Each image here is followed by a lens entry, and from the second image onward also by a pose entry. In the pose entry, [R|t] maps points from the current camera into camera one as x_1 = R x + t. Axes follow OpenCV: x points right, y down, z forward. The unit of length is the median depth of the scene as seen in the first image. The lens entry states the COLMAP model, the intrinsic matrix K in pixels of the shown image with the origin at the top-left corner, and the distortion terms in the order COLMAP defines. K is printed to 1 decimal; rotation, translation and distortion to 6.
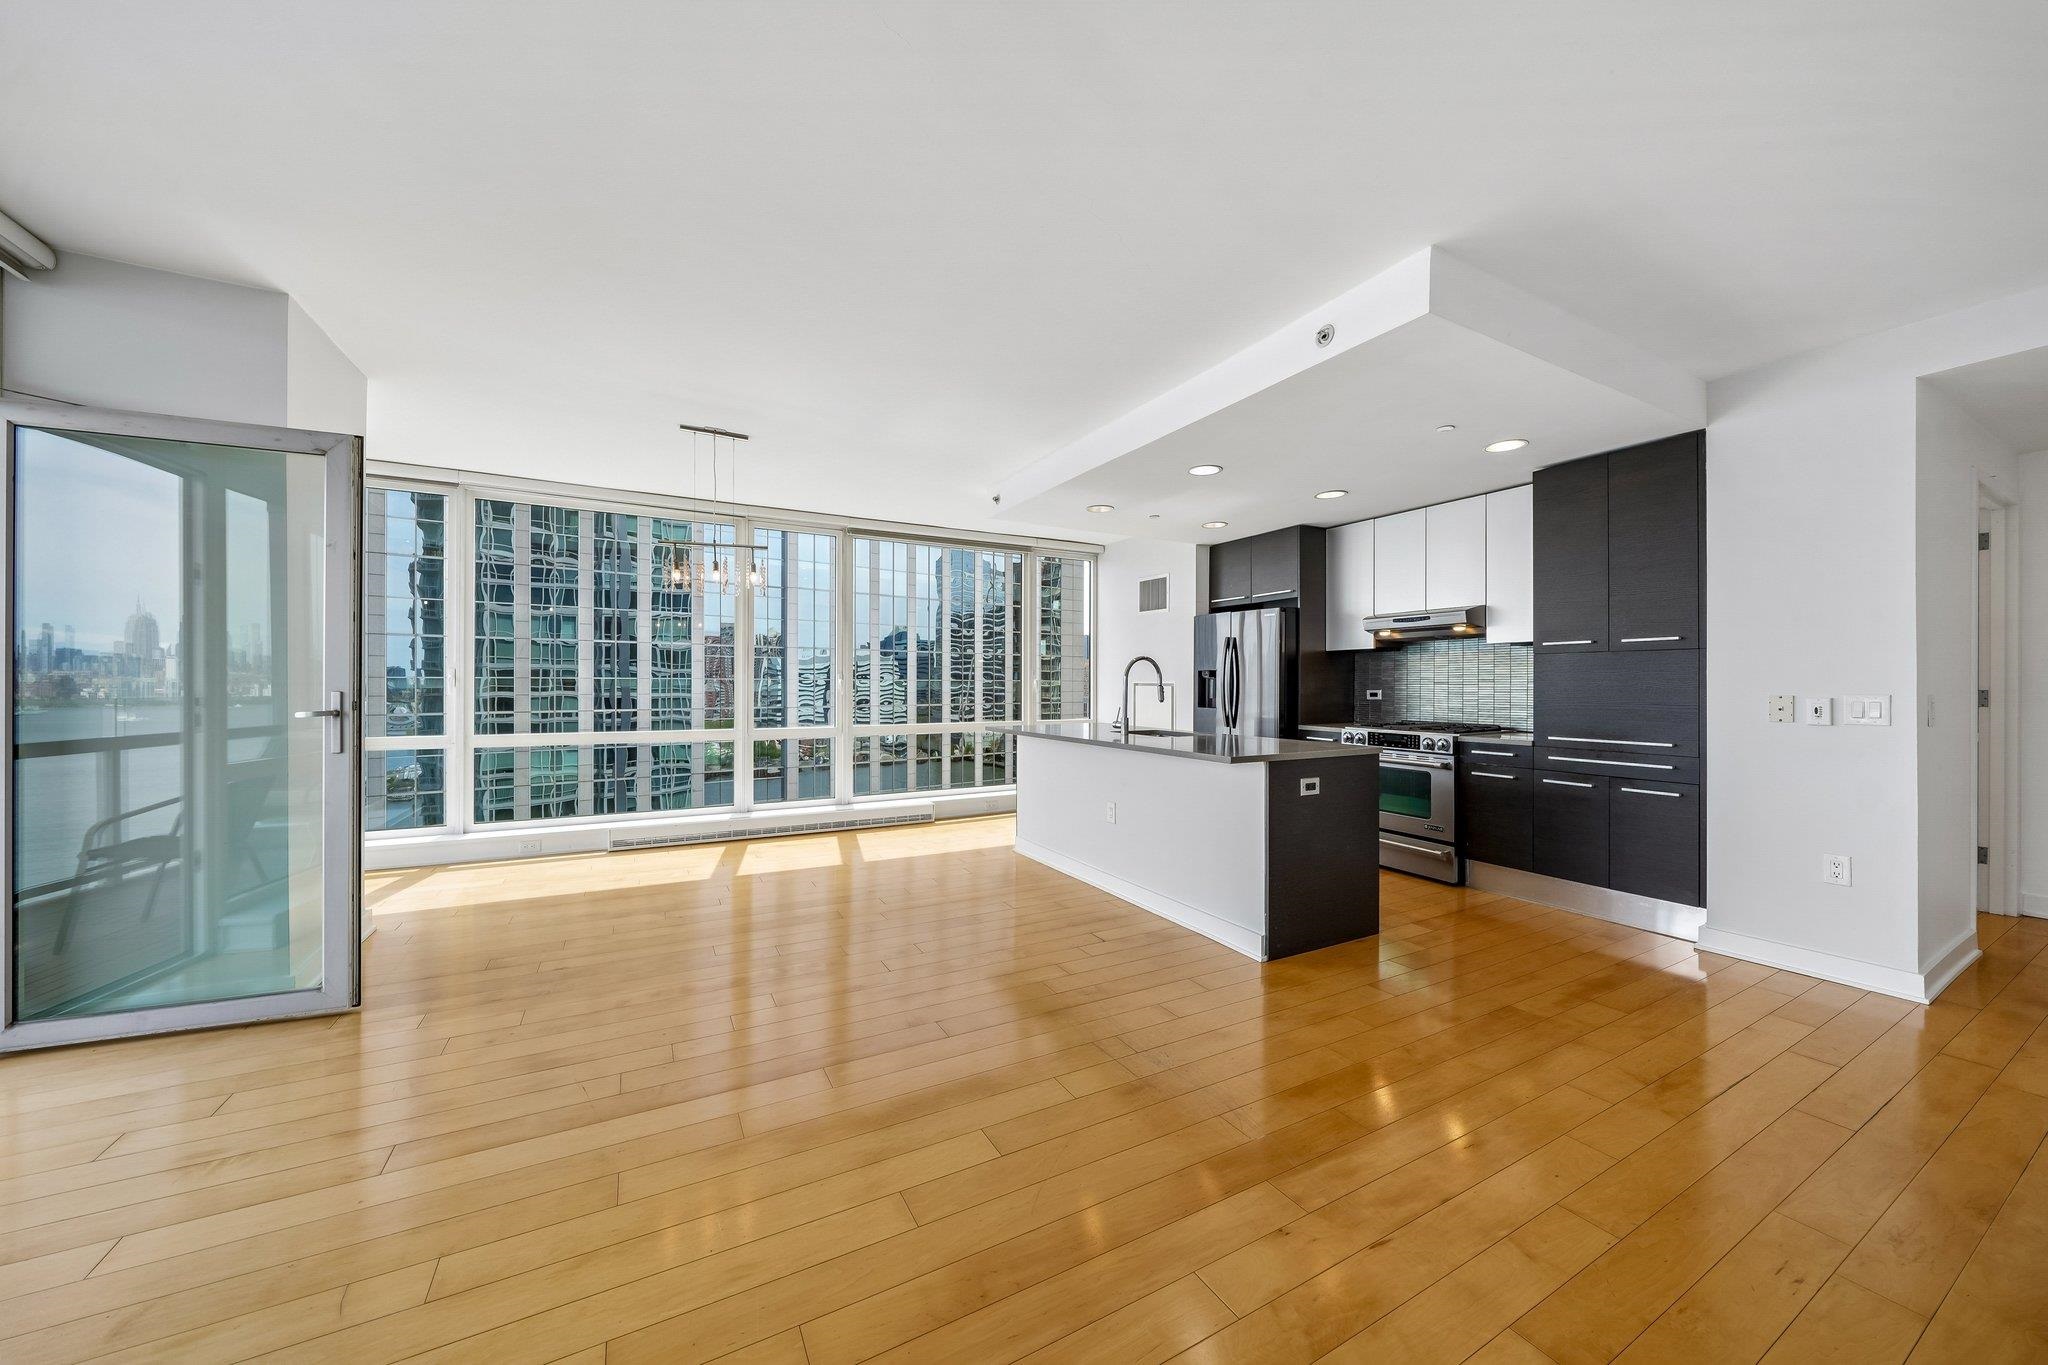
lens RADIAL K [[715.1, 0, 1020.3], [0, 715.1, 683.3], [0, 0, 1]] dist [-0.016281, 0.000284]
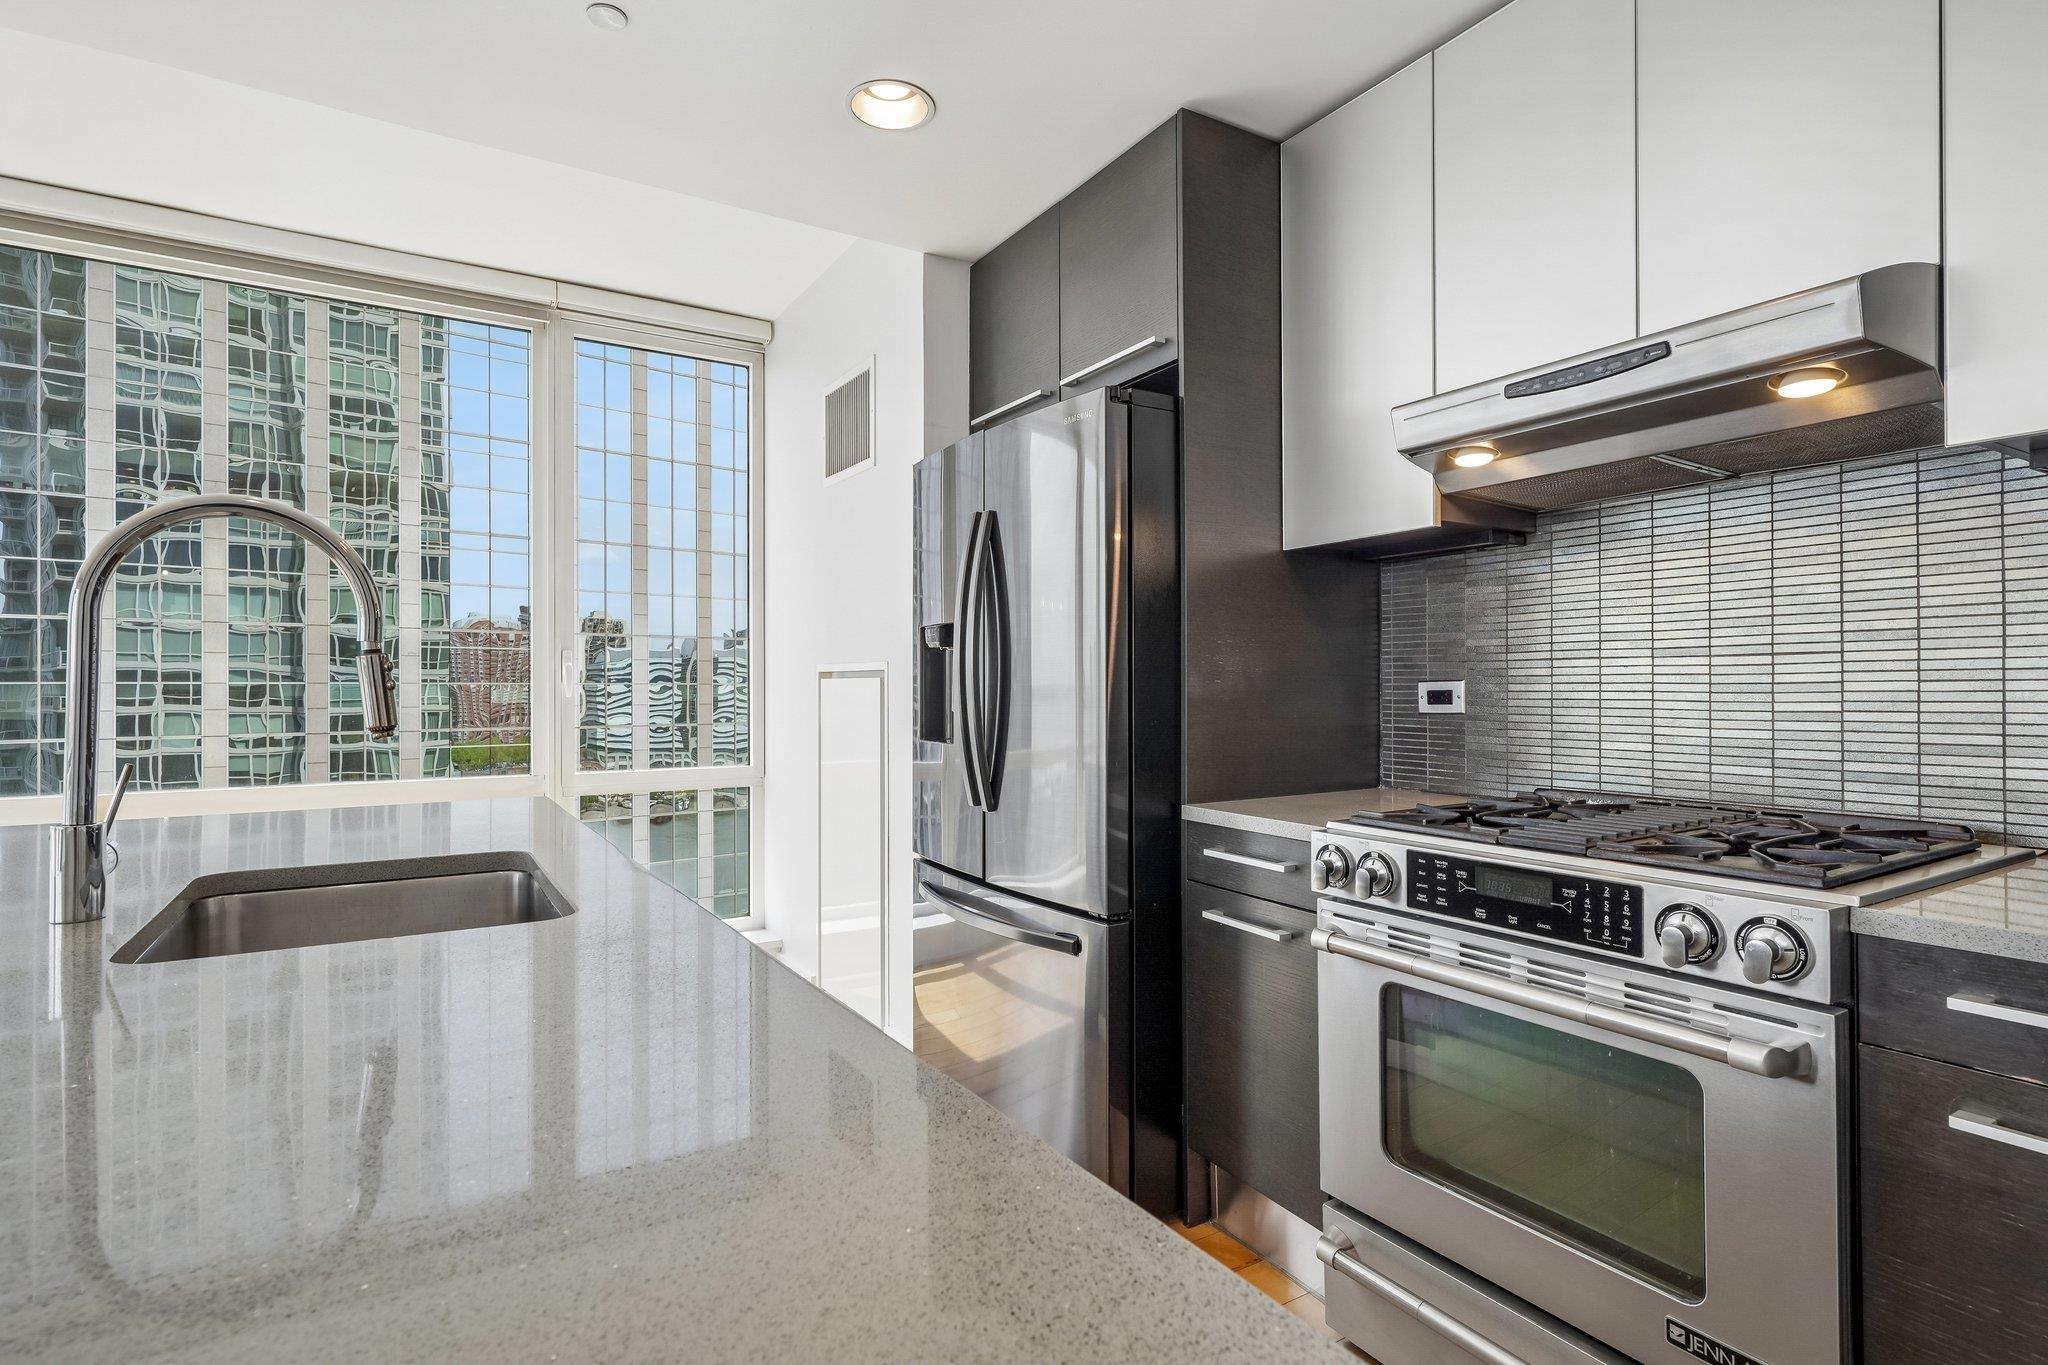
lens RADIAL K [[1028.9, 0, 1030.4], [0, 1028.9, 687.9], [0, 0, 1]] dist [-0.010460, 0.001560]
pose [[0.997848, -0.004625, 0.065409, 0.314707], [0.004755, 0.999987, -0.001836, 0.012828], [-0.065400, 0.002143, 0.997857, 0.616311]]
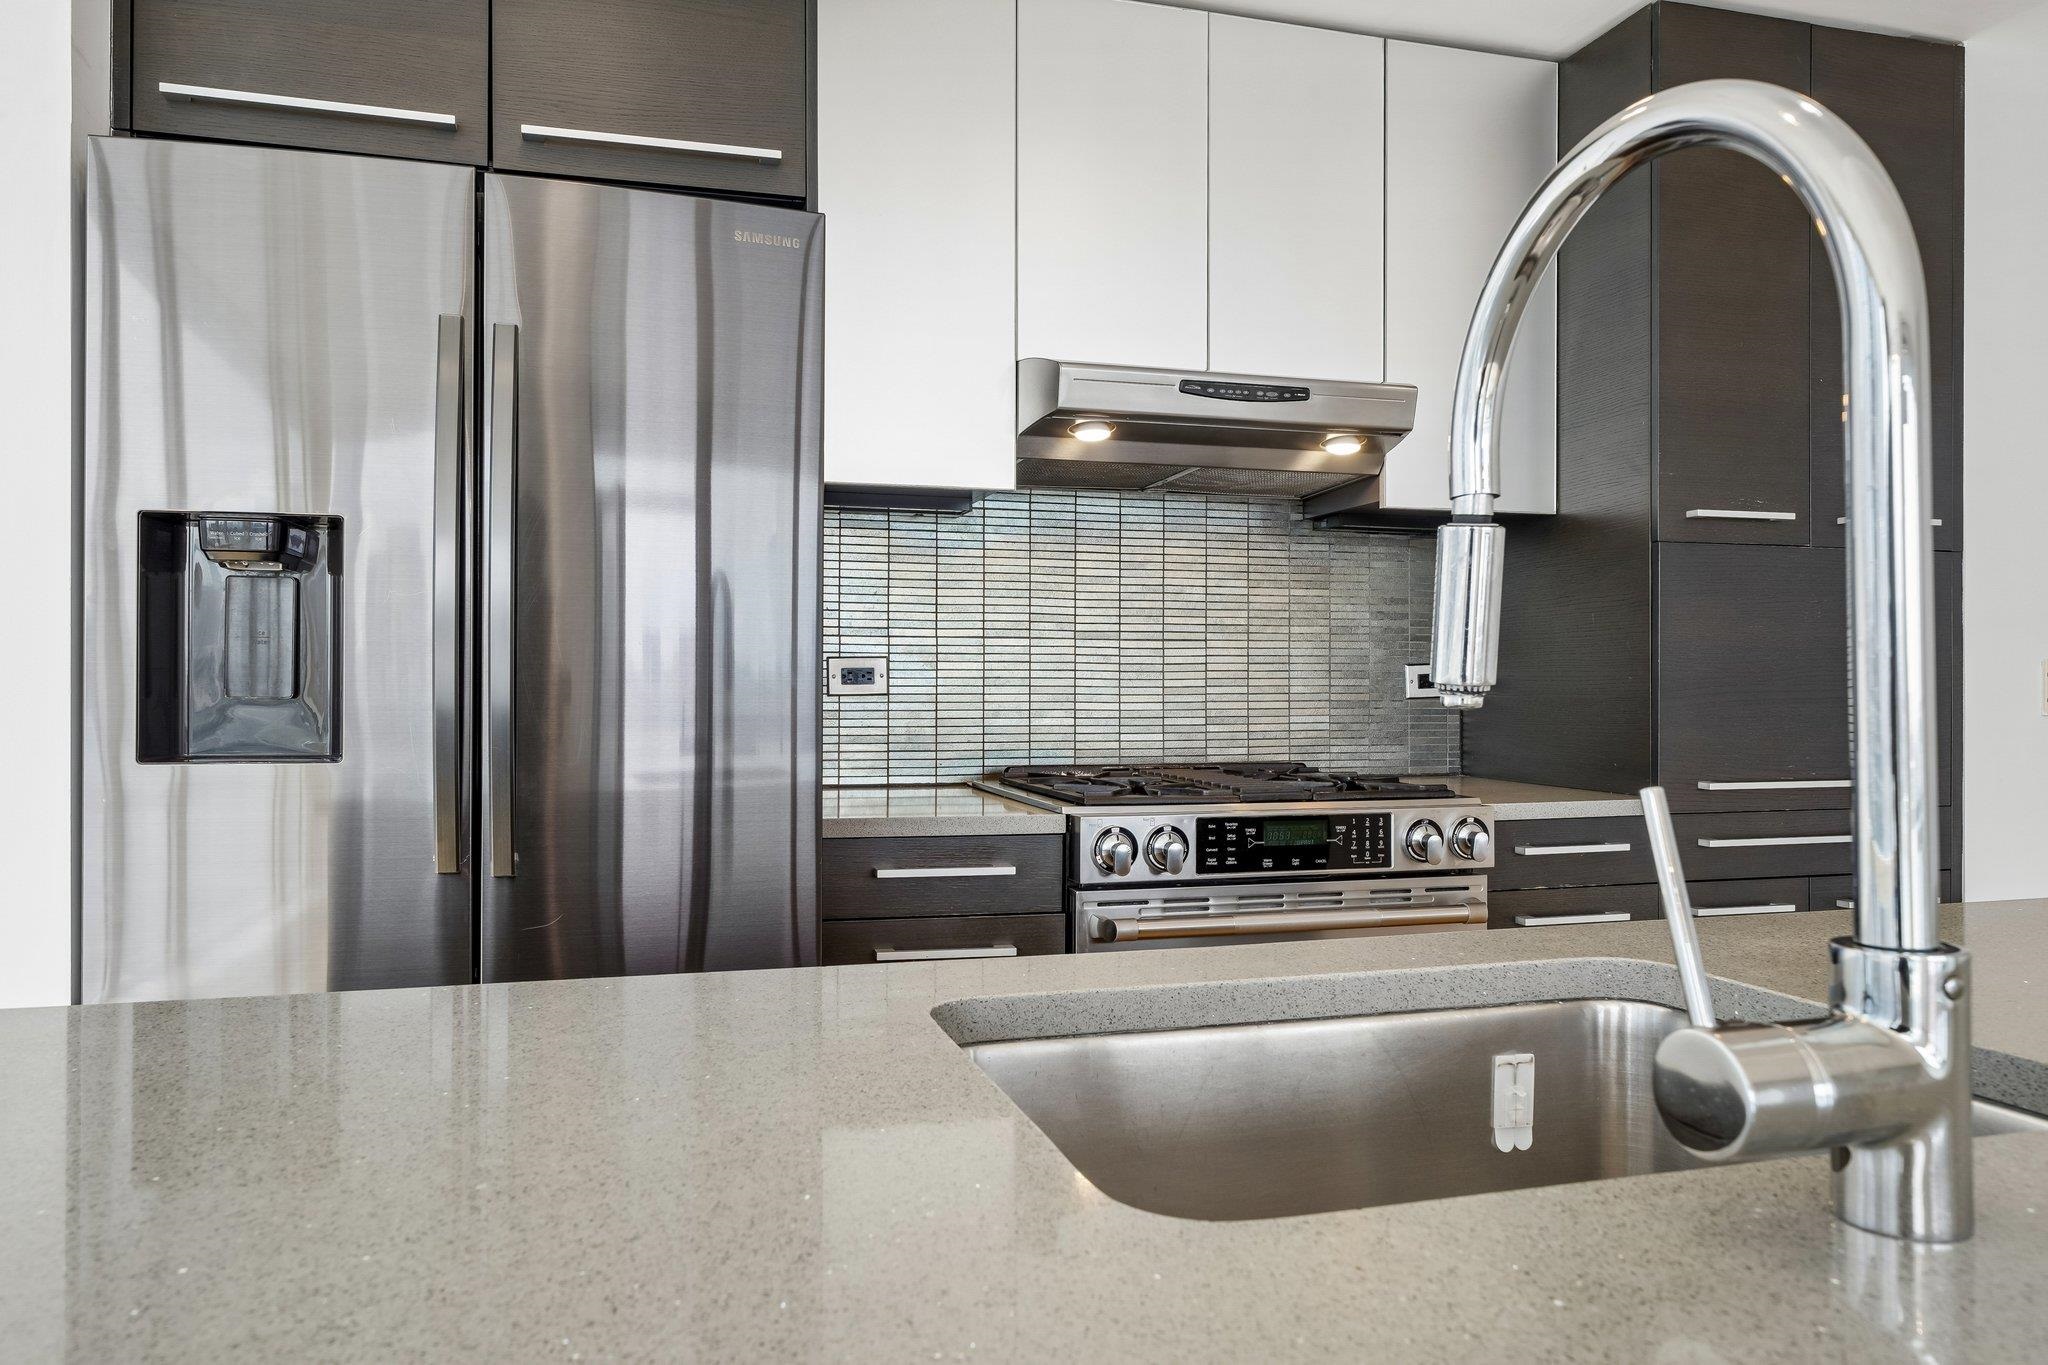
lens RADIAL K [[1378.4, 0, 1029.8], [0, 1378.4, 685.3], [0, 0, 1]] dist [0.001318, 0.000537]
pose [[0.191217, 0.002300, 0.981545, 0.016523], [0.001041, 0.999996, -0.002546, 0.022031], [-0.981547, 0.001509, 0.191214, 0.892917]]
